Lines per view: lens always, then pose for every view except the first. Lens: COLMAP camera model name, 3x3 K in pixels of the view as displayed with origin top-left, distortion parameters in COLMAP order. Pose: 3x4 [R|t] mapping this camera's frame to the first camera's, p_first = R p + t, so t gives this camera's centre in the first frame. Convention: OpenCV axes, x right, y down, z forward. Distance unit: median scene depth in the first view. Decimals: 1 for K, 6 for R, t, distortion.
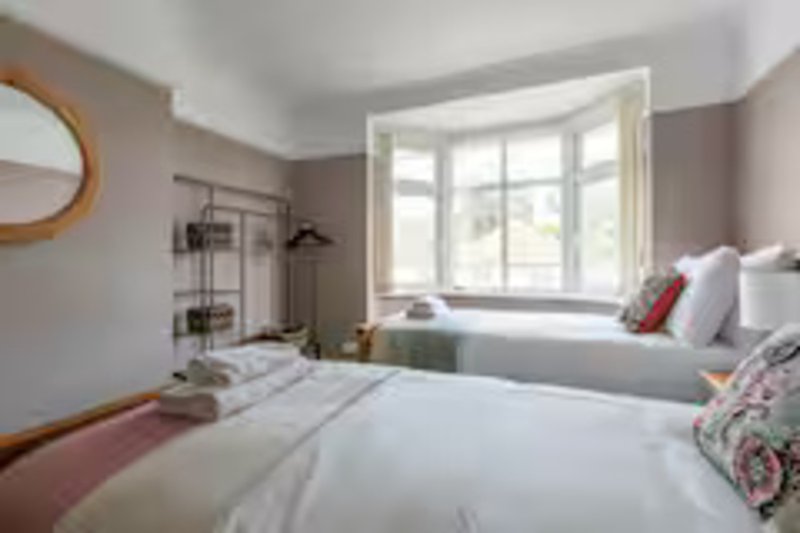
lens RADIAL K [[378.6, 0, 406.7], [0, 378.6, 254.8], [0, 0, 1]] dist [0.002537, 0.000184]
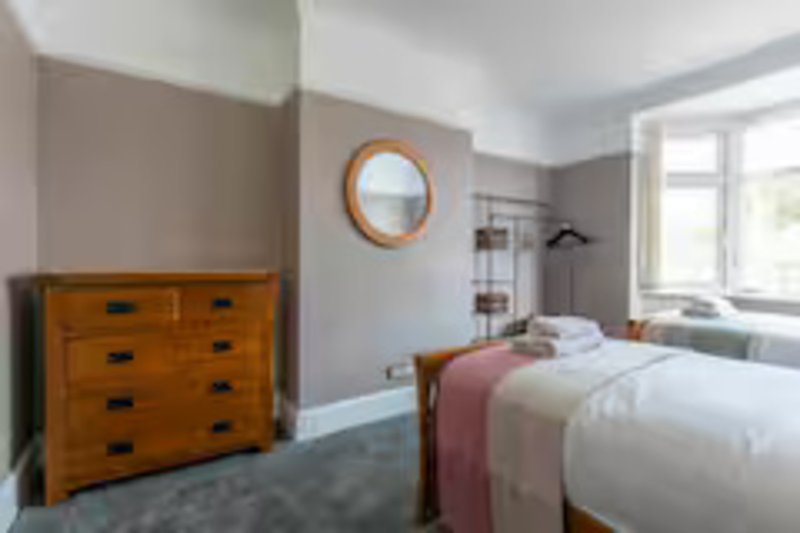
lens RADIAL K [[381.4, 0, 400.0], [0, 381.4, 266.5], [0, 0, 1]] dist [-0.002377, -0.001119]
pose [[0.824743, 0.022266, -0.565070, -0.042583], [0.001587, 0.999130, 0.041686, -0.007890], [0.565506, -0.035277, 0.823989, -0.227818]]
